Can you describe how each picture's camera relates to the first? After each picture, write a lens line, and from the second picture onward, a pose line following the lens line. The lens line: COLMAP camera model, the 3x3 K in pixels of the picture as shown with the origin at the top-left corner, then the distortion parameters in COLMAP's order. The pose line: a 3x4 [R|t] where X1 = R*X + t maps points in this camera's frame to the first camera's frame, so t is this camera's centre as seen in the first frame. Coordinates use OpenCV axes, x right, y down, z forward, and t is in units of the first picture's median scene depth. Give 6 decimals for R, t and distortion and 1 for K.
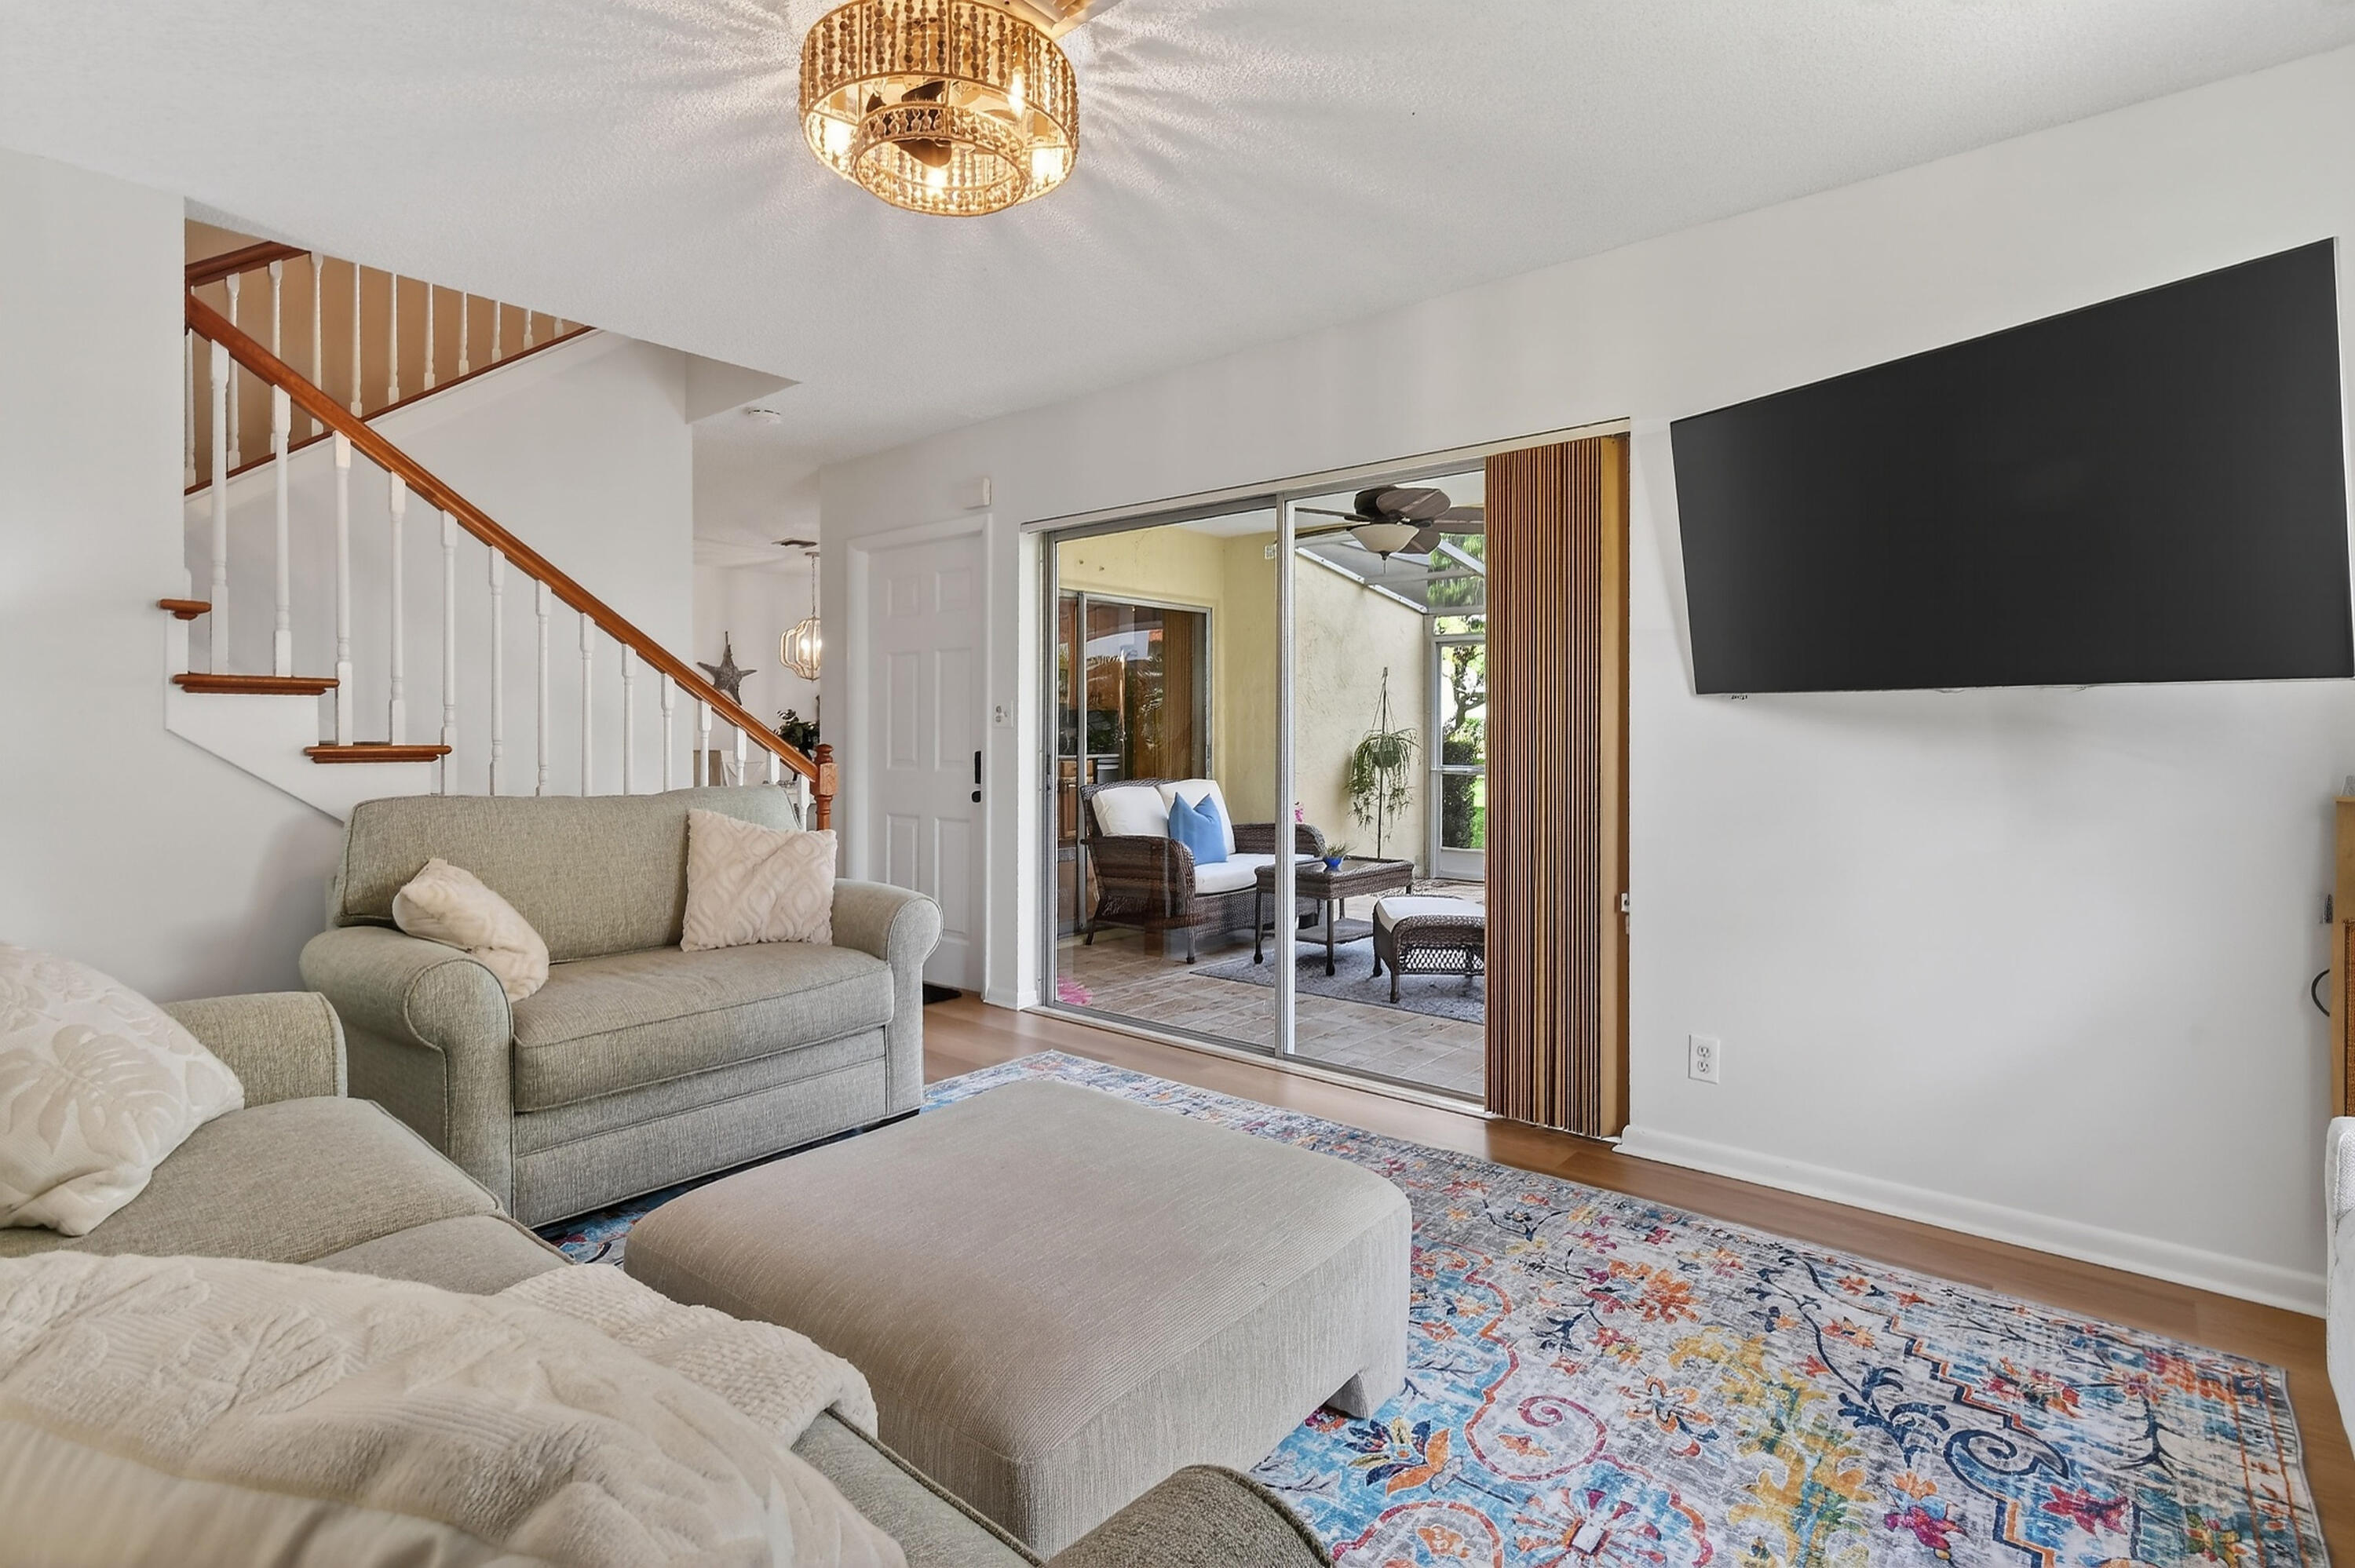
lens RADIAL K [[1126.1, 0, 1163.2], [0, 1126.1, 731.0], [0, 0, 1]] dist [0.003941, 0.000118]
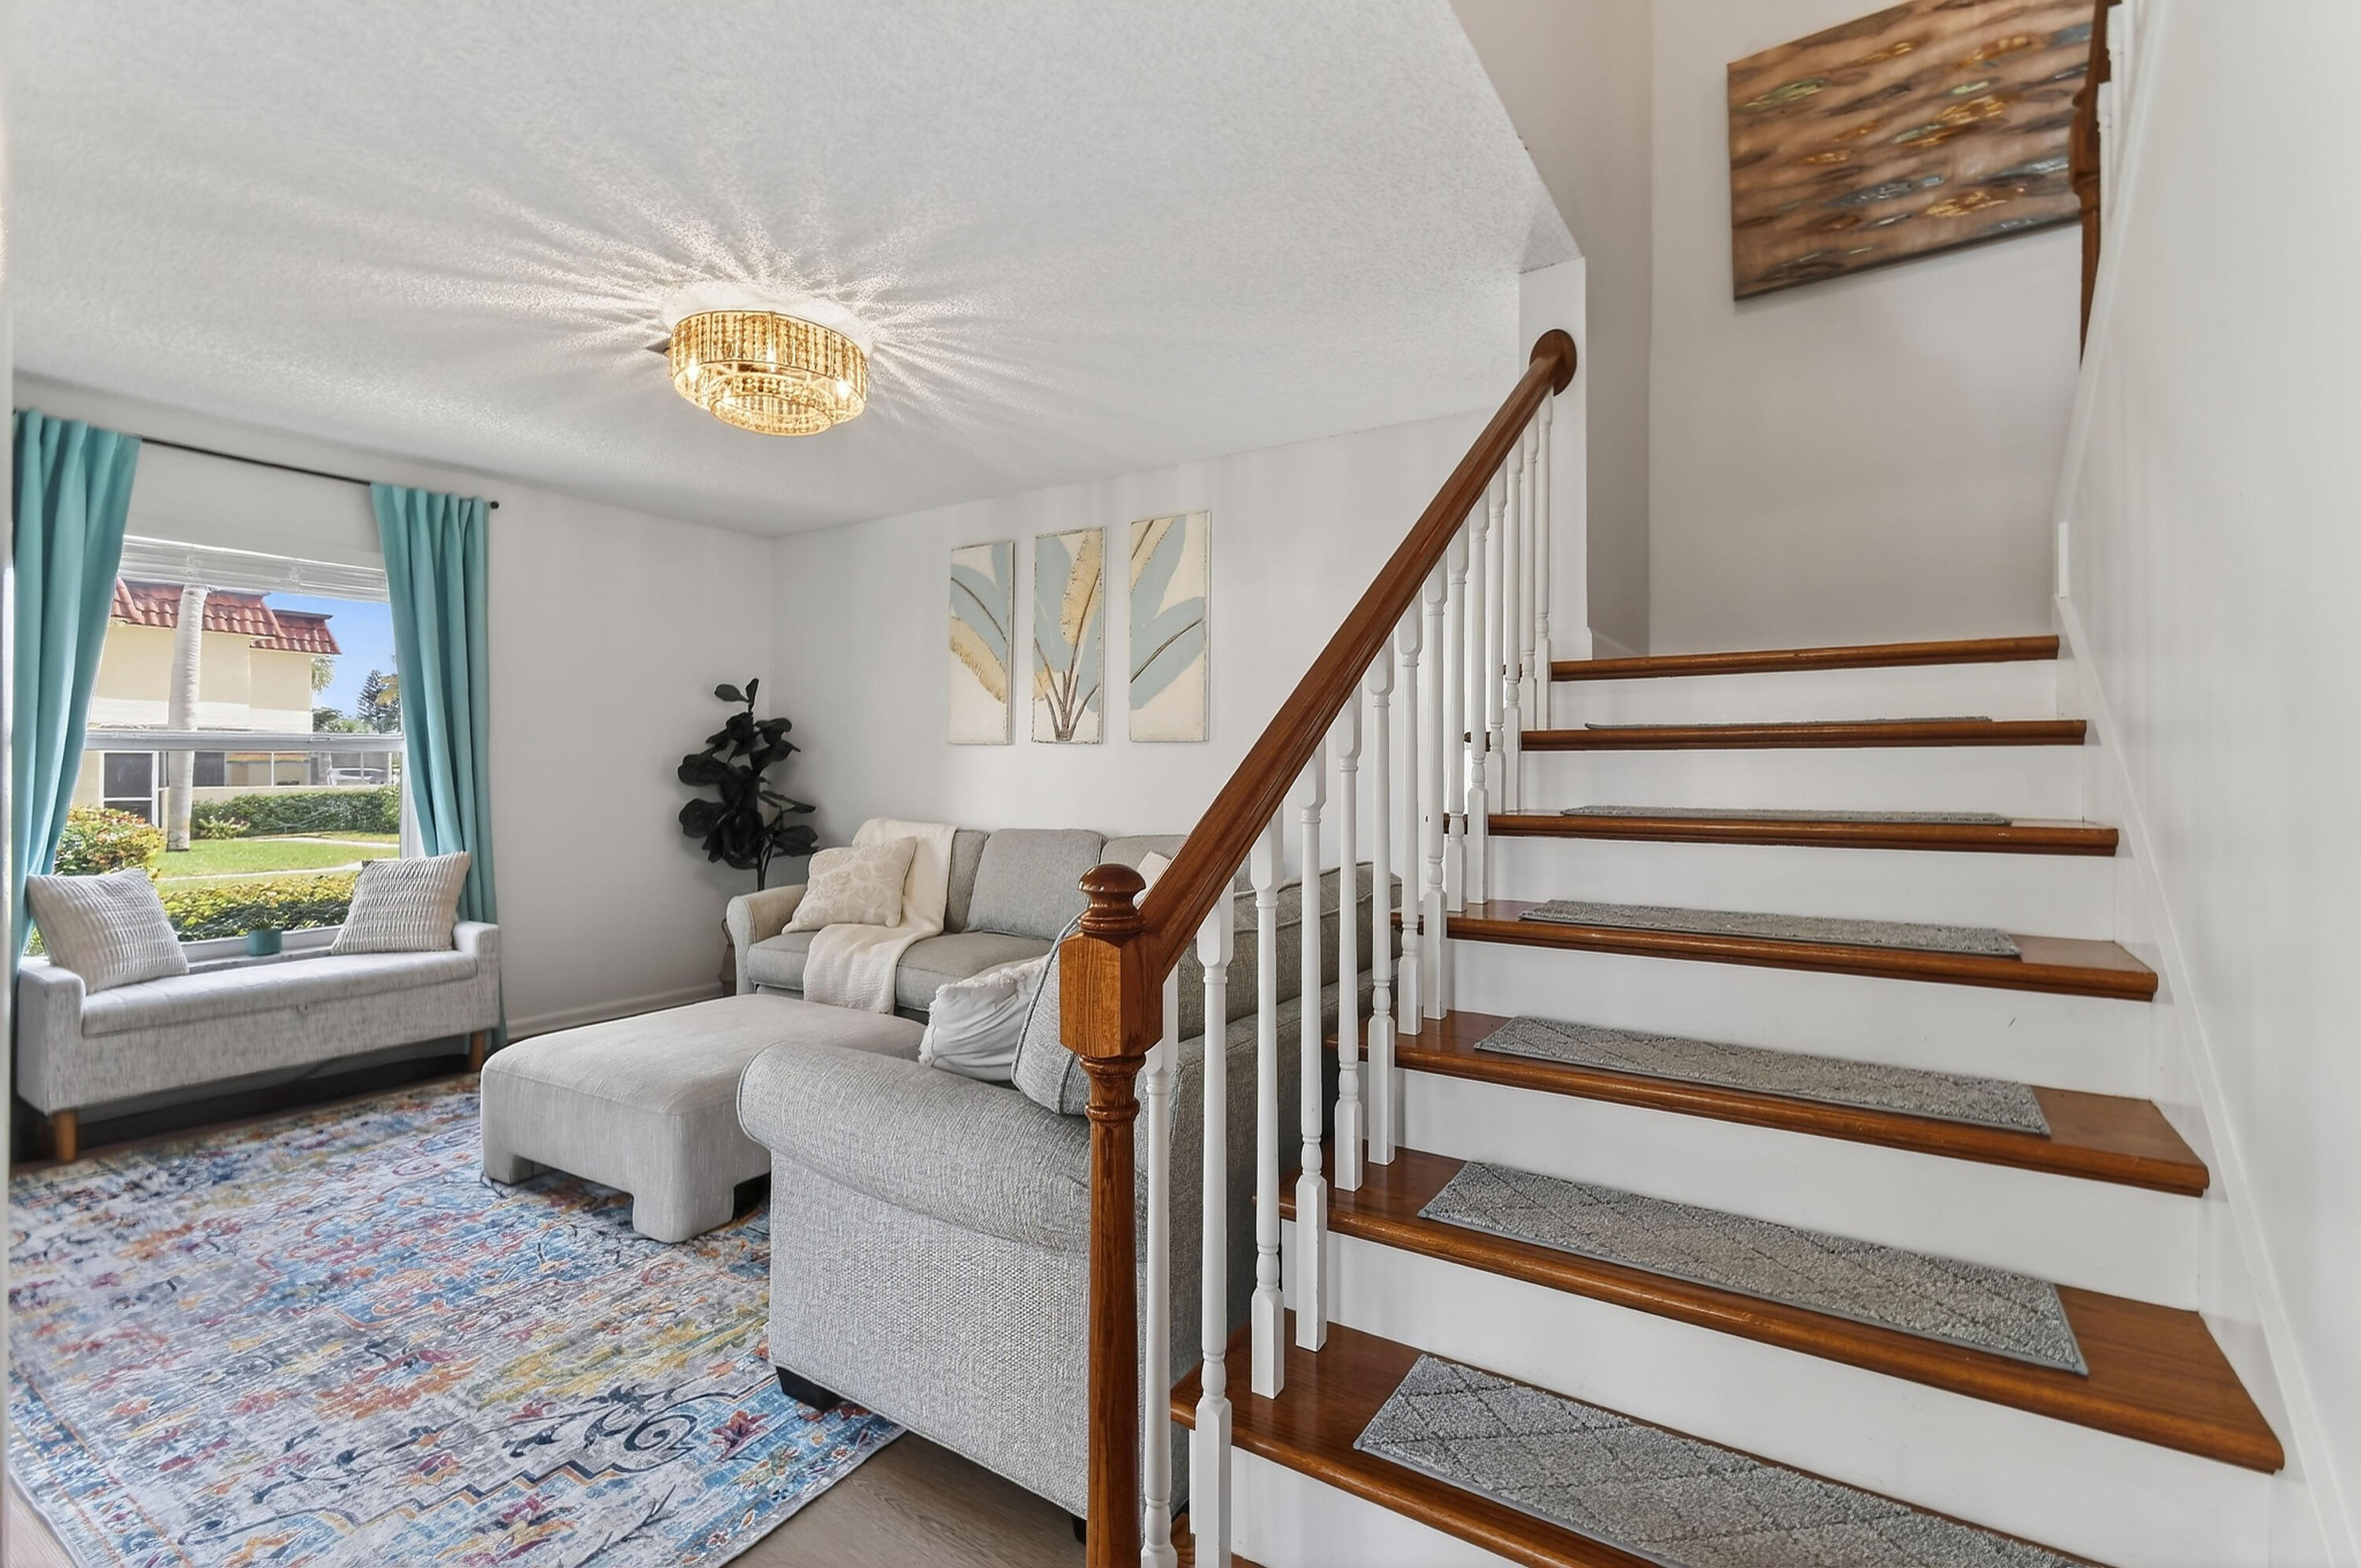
lens RADIAL K [[1048.2, 0, 1156.6], [0, 1048.2, 786.4], [0, 0, 1]] dist [0.008648, -0.005029]
pose [[-0.992705, 0.001849, -0.120556, -0.465498], [0.001010, 0.999975, 0.007020, -0.009733], [0.120566, 0.006847, -0.992682, 2.095215]]
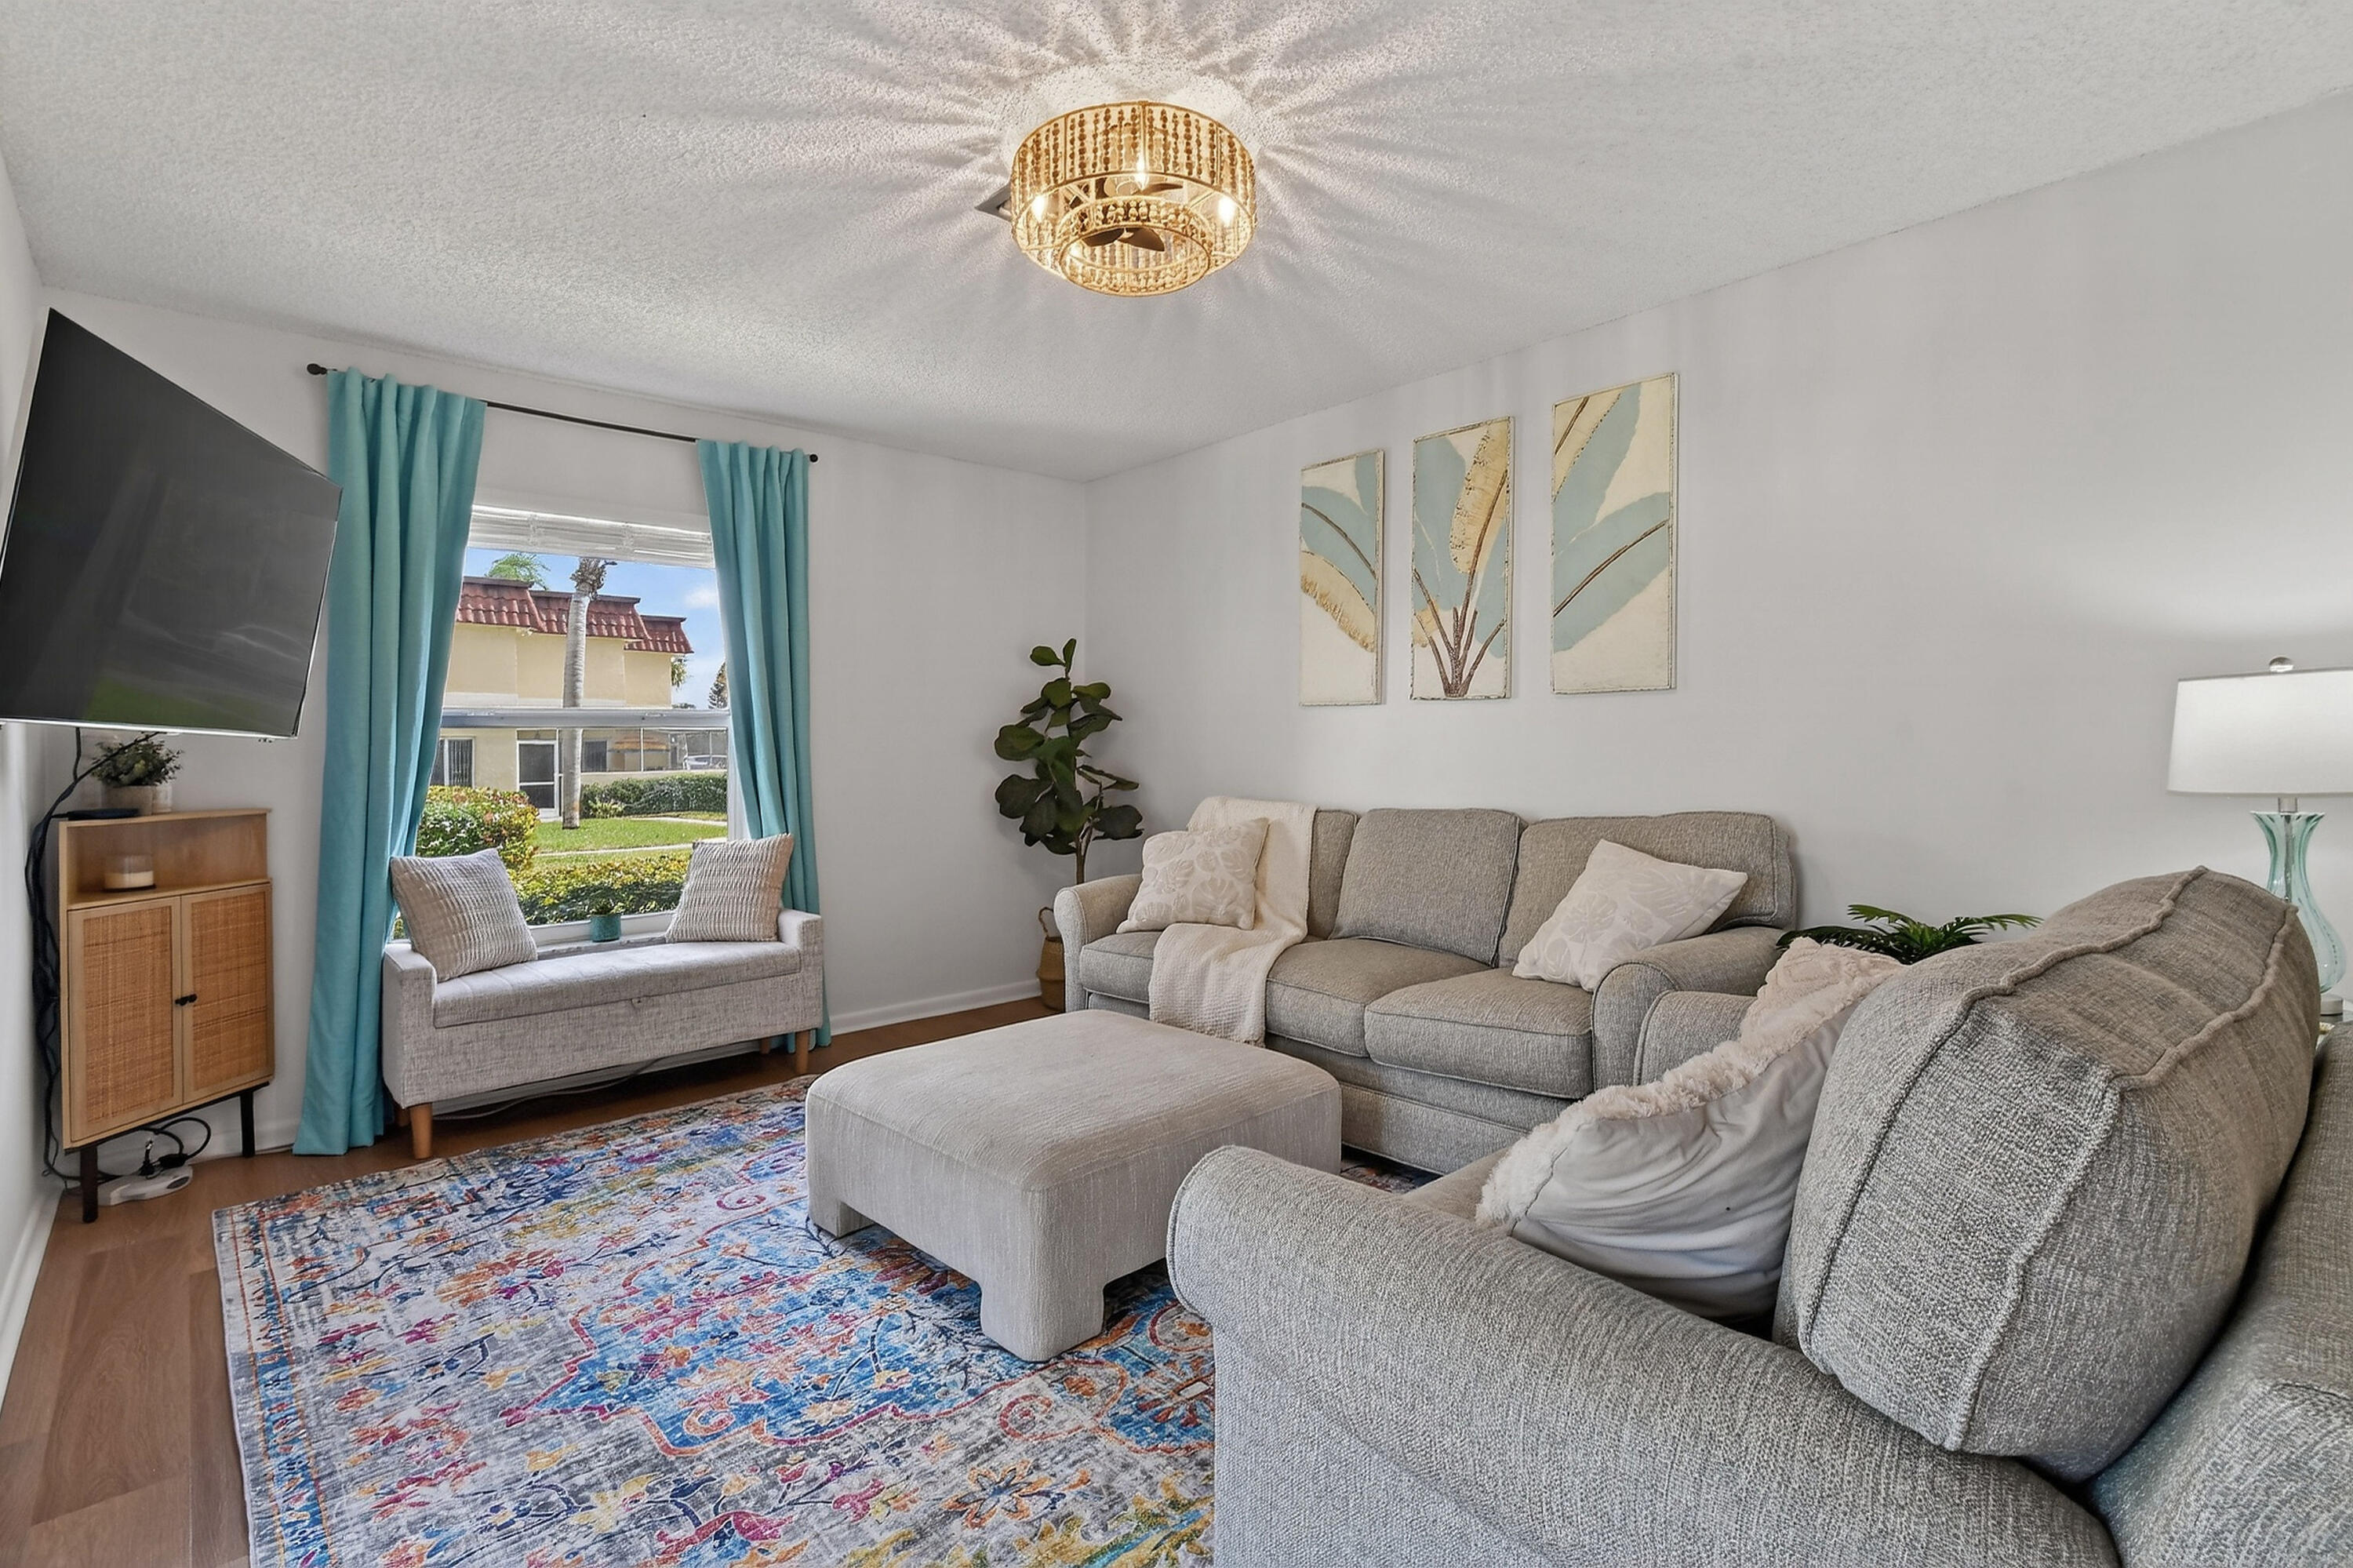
lens RADIAL K [[1083.8, 0, 1140.6], [0, 1083.8, 767.1], [0, 0, 1]] dist [0.002099, 0.008075]
pose [[-0.988755, 0.012112, 0.149056, -0.318312], [0.013209, 0.999892, 0.006368, 0.004871], [-0.148963, 0.008266, -0.988808, 1.785209]]
